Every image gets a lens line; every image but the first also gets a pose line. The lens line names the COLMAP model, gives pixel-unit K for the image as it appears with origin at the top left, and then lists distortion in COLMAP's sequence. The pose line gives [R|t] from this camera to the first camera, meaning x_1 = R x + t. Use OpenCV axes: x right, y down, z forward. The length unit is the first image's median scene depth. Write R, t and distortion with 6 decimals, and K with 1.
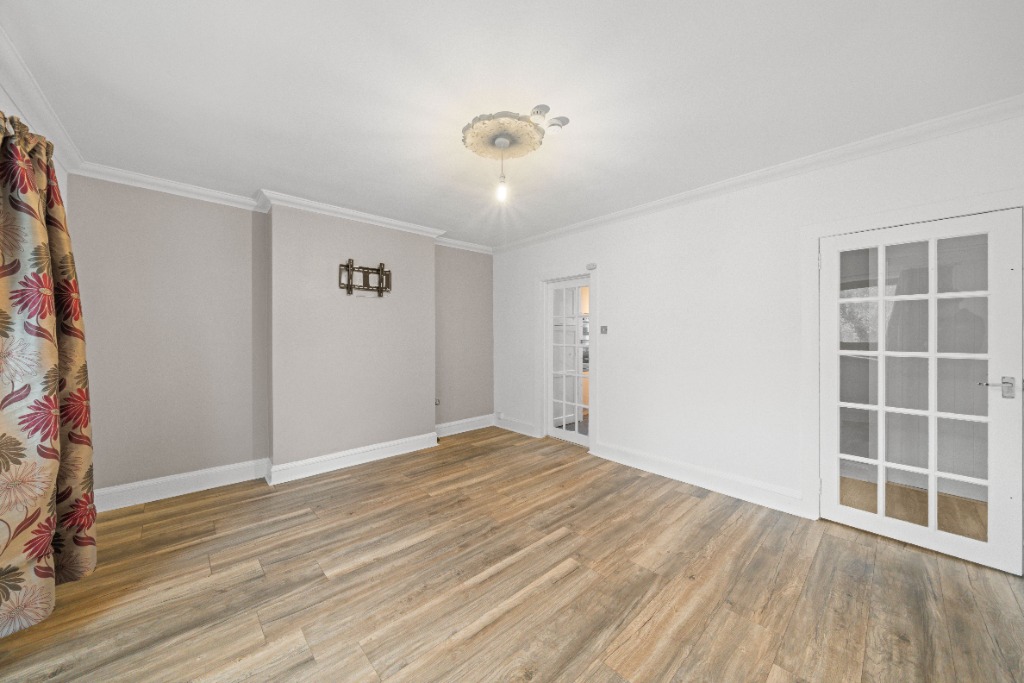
lens RADIAL K [[363.4, 0, 513.2], [0, 363.4, 337.2], [0, 0, 1]] dist [-0.003601, 0.000111]
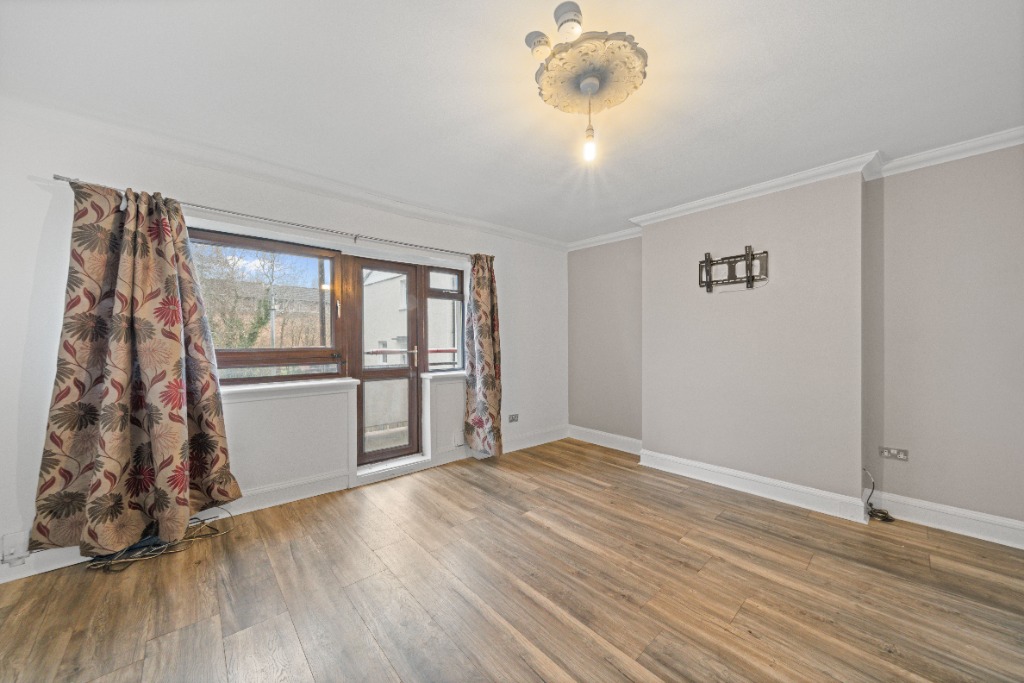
lens RADIAL K [[363.4, 0, 506.2], [0, 363.4, 340.9], [0, 0, 1]] dist [-0.003601, 0.000111]
pose [[-0.030887, 0.001328, -0.999522, 0.528047], [0.000656, 0.999999, 0.001309, 0.002141], [0.999523, -0.000615, -0.030888, 0.591667]]
